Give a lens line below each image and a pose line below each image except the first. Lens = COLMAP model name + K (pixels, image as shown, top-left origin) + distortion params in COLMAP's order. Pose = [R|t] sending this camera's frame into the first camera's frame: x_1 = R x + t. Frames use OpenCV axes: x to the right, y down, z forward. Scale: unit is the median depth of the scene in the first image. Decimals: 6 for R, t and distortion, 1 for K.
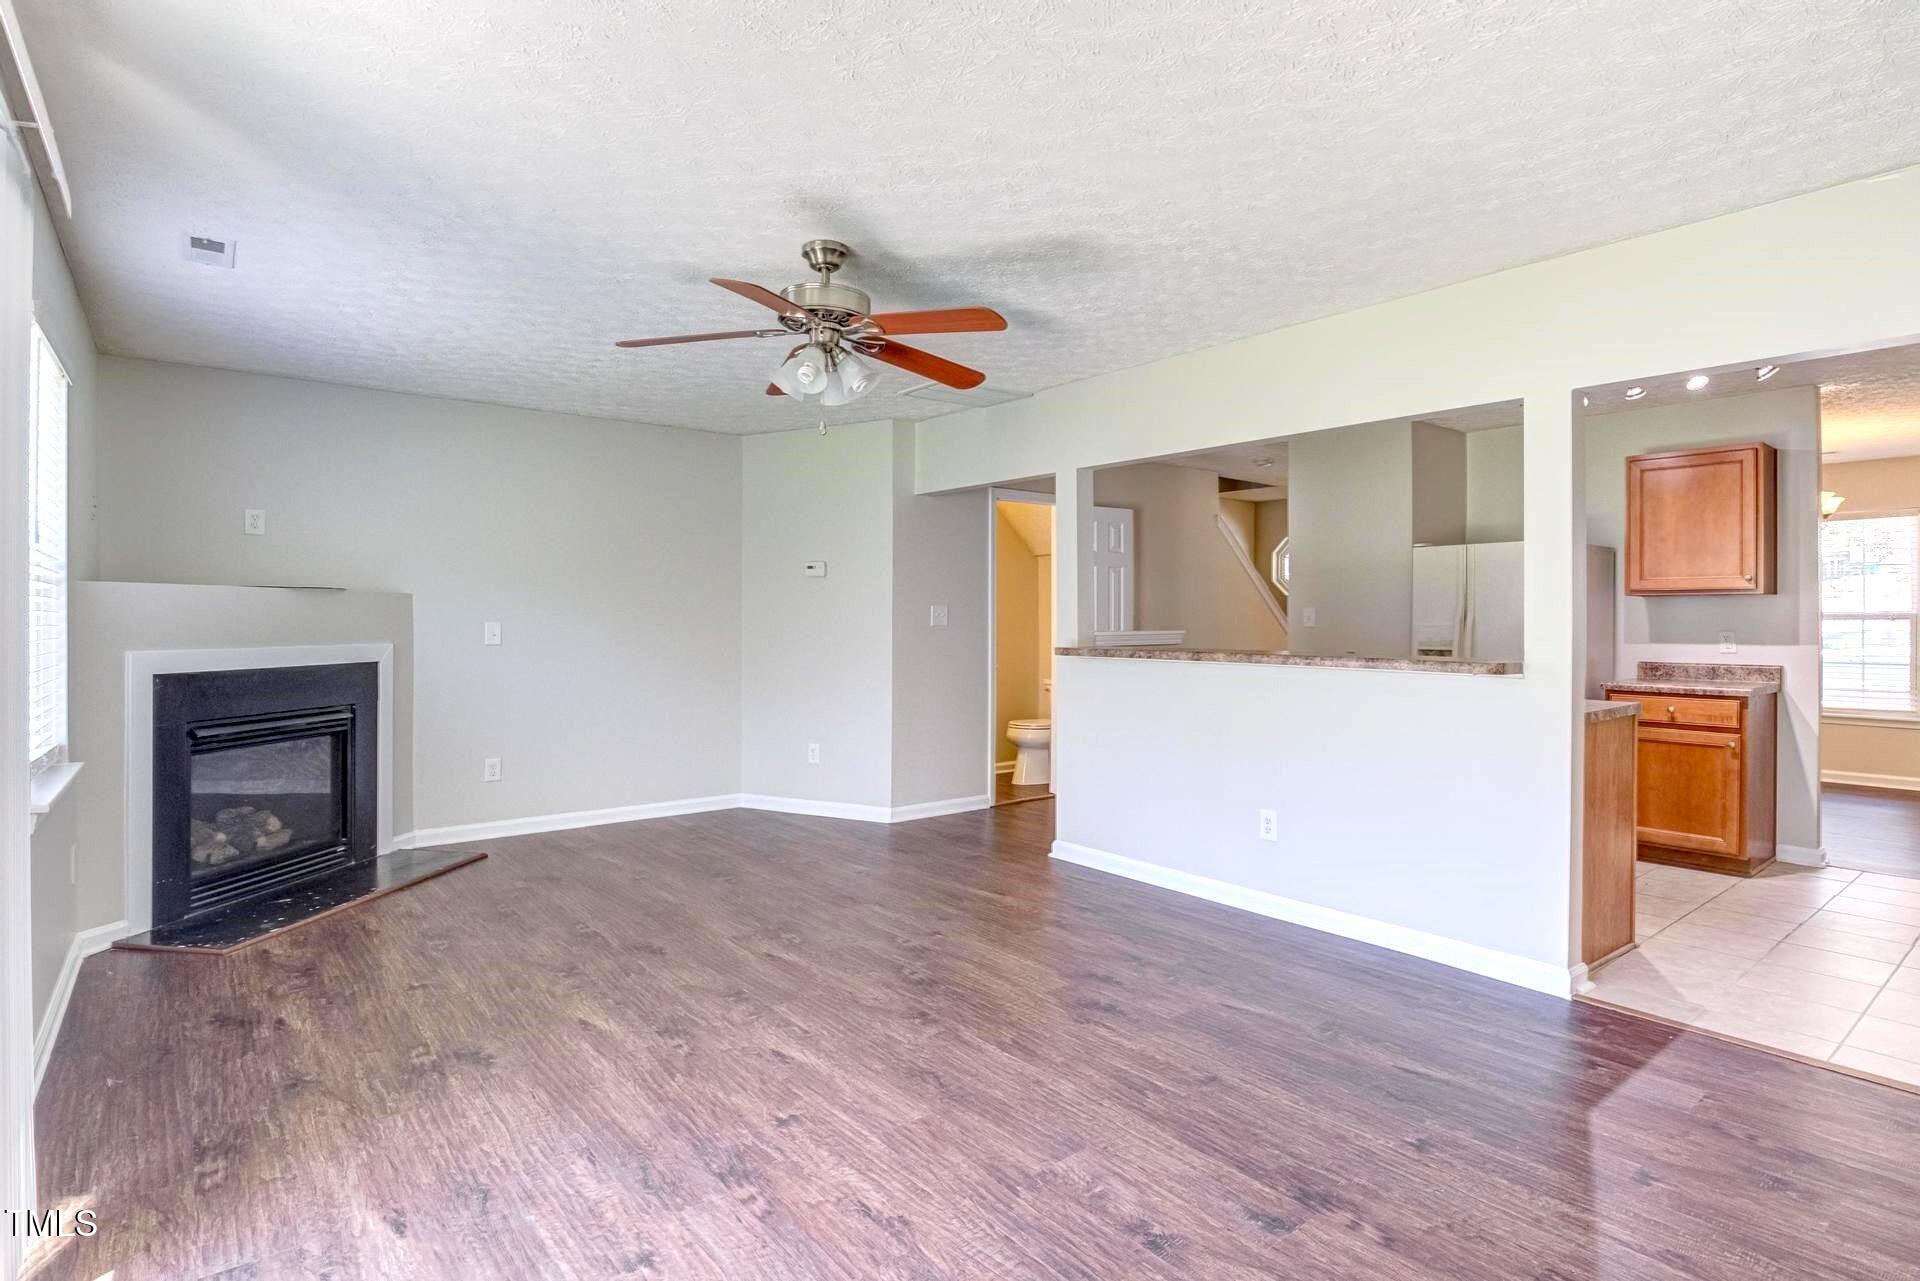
lens RADIAL K [[979.9, 0, 962.3], [0, 979.9, 628.3], [0, 0, 1]] dist [-0.031193, 0.010633]
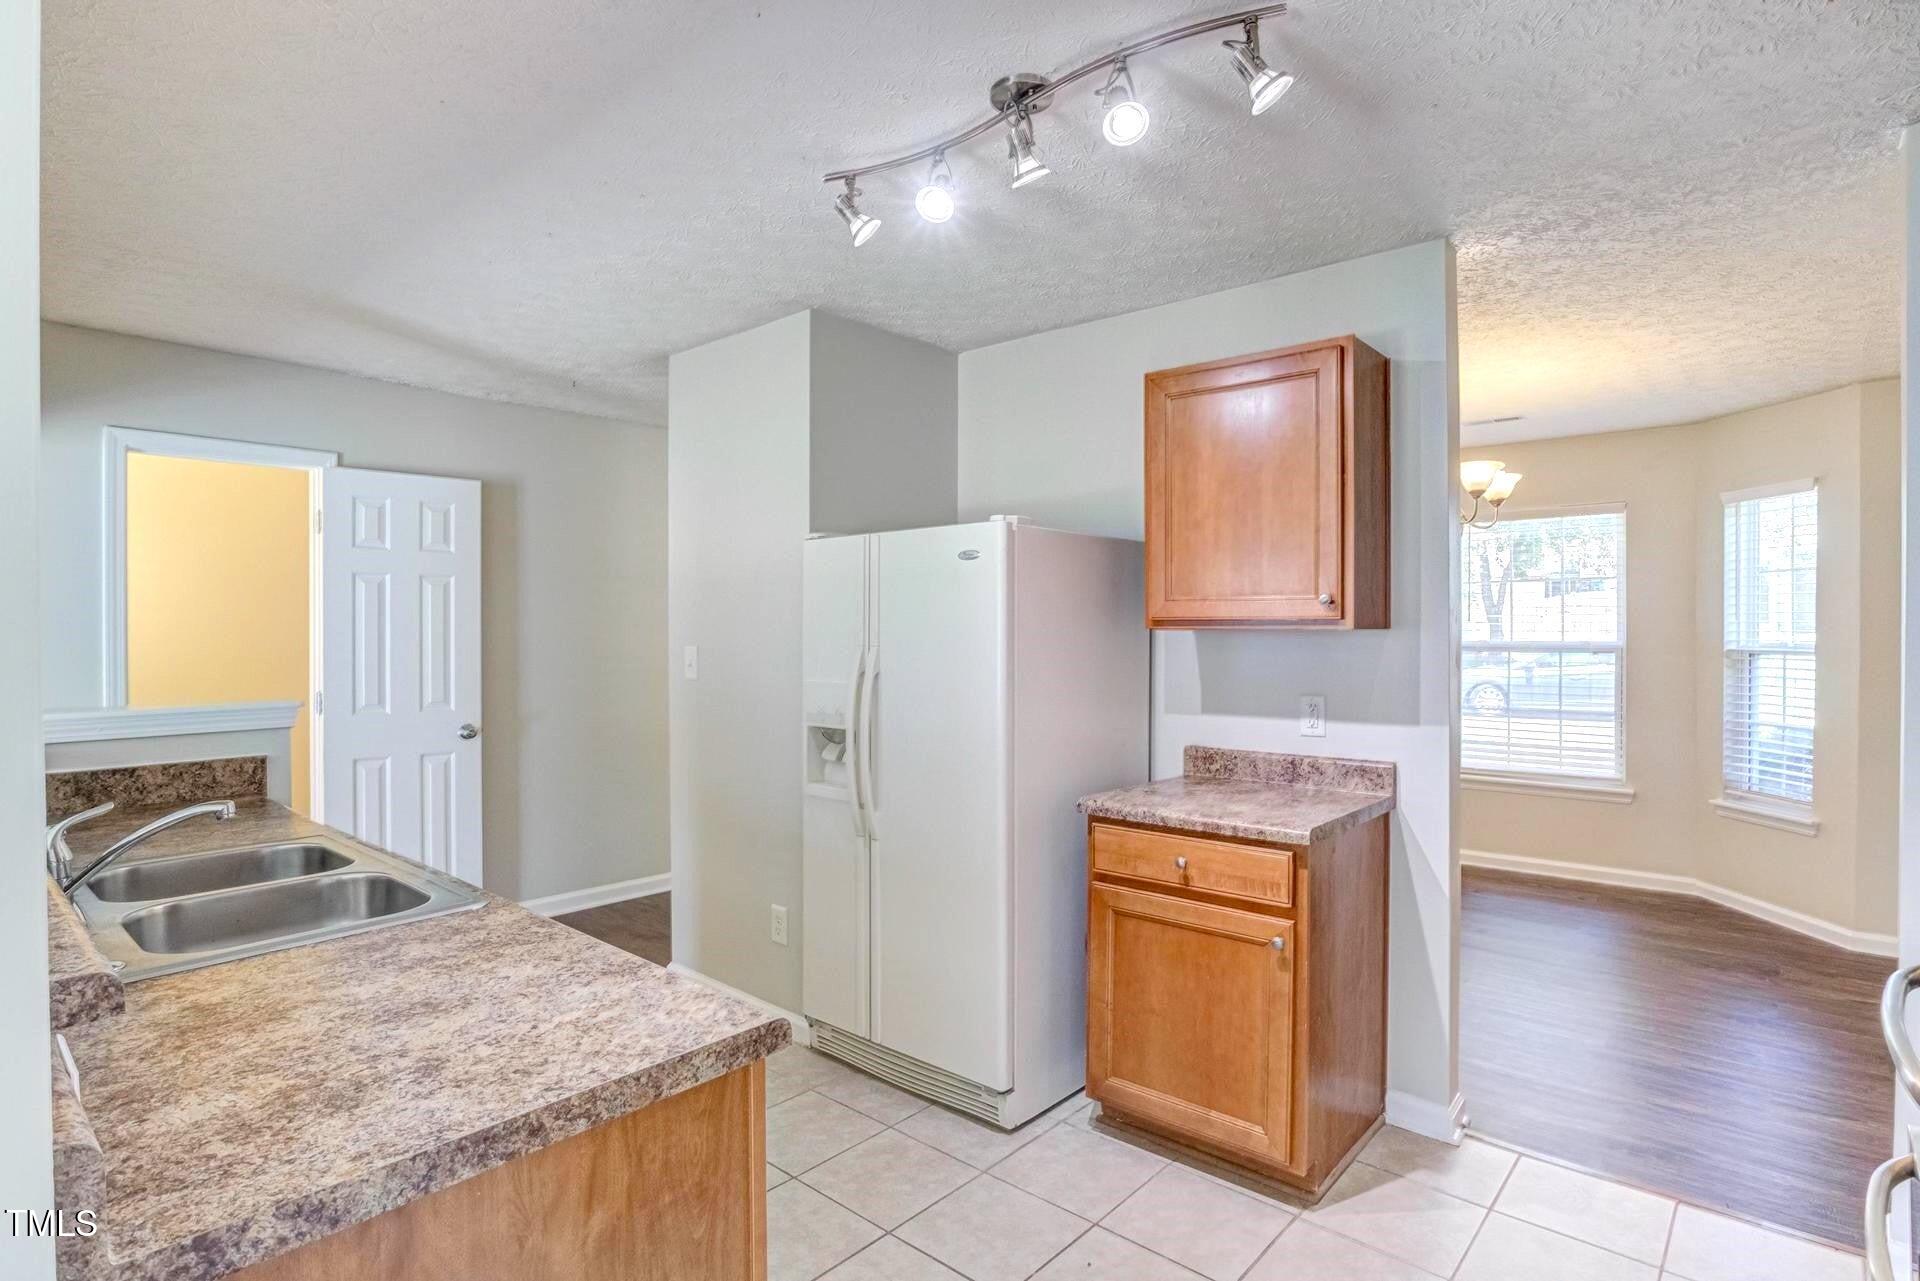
lens RADIAL K [[979.9, 0, 955.8], [0, 979.9, 648.0], [0, 0, 1]] dist [-0.031193, 0.010633]
pose [[0.985018, -0.004865, 0.172380, 0.552218], [0.003426, 0.999957, 0.008648, -0.032539], [-0.172415, -0.007928, 0.984993, 0.543303]]
